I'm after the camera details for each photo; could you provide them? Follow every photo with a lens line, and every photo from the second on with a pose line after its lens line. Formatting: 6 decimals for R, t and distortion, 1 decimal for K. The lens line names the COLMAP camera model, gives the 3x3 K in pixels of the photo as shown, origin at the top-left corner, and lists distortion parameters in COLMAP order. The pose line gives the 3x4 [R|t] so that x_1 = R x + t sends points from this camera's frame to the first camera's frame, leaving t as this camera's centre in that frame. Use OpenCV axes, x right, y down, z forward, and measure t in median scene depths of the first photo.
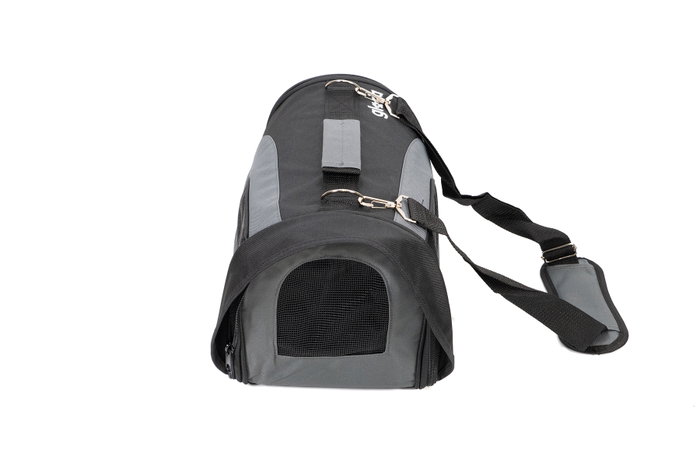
lens RADIAL K [[981.9, 0, 350.0], [0, 981.9, 233.5], [0, 0, 1]] dist [0.007878, 0.001735]
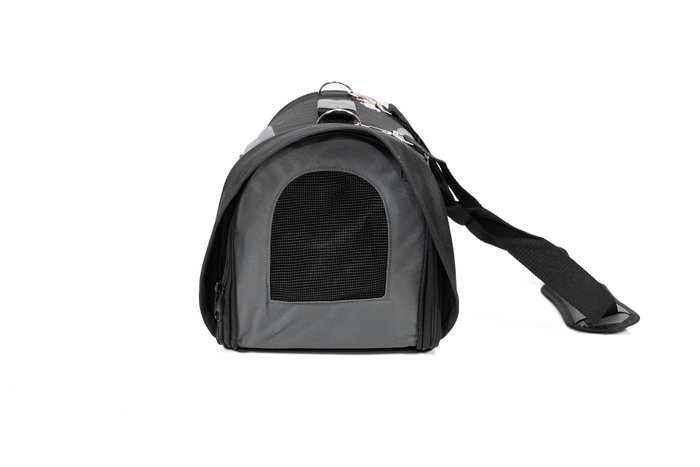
lens RADIAL K [[981.9, 0, 350.0], [0, 981.9, 233.5], [0, 0, 1]] dist [0.007878, 0.001735]
pose [[0.999719, -0.006628, 0.022743, -0.018626], [0.013931, 0.940990, -0.338148, 0.382574], [-0.019160, 0.338370, 0.940818, 0.095877]]
